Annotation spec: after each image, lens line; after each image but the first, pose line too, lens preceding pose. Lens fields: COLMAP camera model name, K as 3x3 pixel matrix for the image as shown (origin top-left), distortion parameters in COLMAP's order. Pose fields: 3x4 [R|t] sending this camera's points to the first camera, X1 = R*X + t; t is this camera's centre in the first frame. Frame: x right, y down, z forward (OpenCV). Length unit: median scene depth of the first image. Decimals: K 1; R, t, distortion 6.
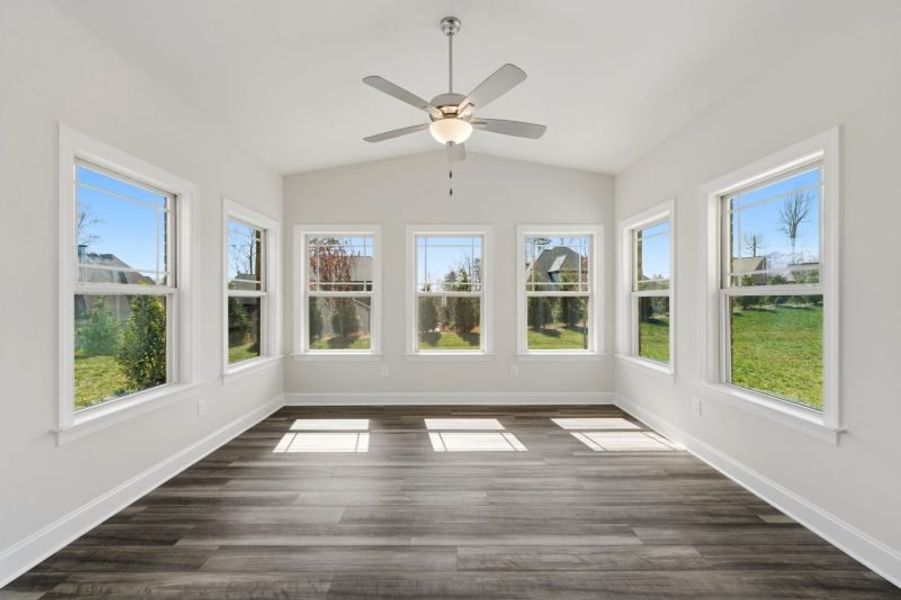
lens RADIAL K [[366.2, 0, 450.8], [0, 366.2, 301.9], [0, 0, 1]] dist [-0.000962, -0.000311]
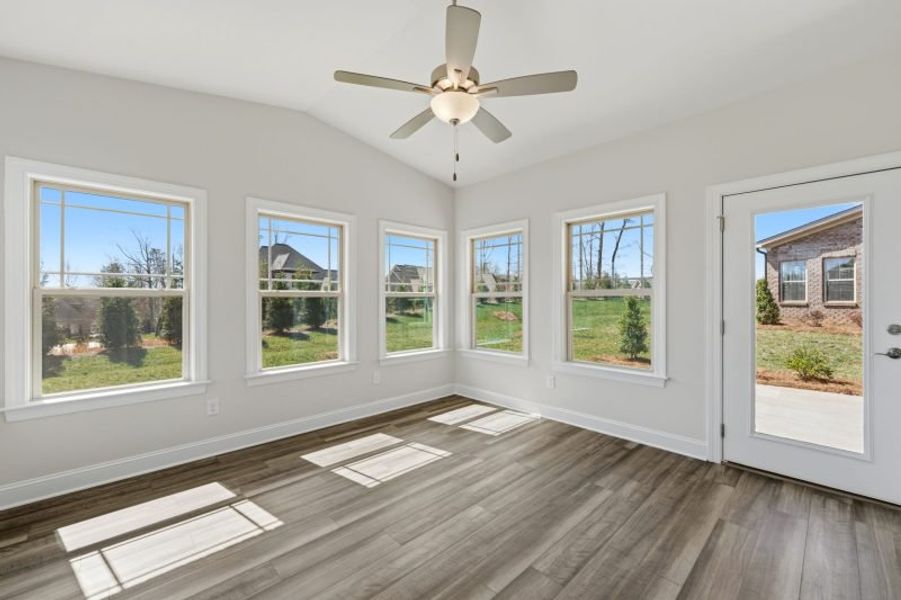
lens RADIAL K [[369.9, 0, 450.5], [0, 369.9, 300.0], [0, 0, 1]] dist [0.000826, -0.000308]
pose [[0.723829, -0.004331, 0.689966, -0.468866], [0.008681, 0.999958, -0.002831, -0.003099], [-0.689925, 0.008038, 0.723837, 0.277204]]
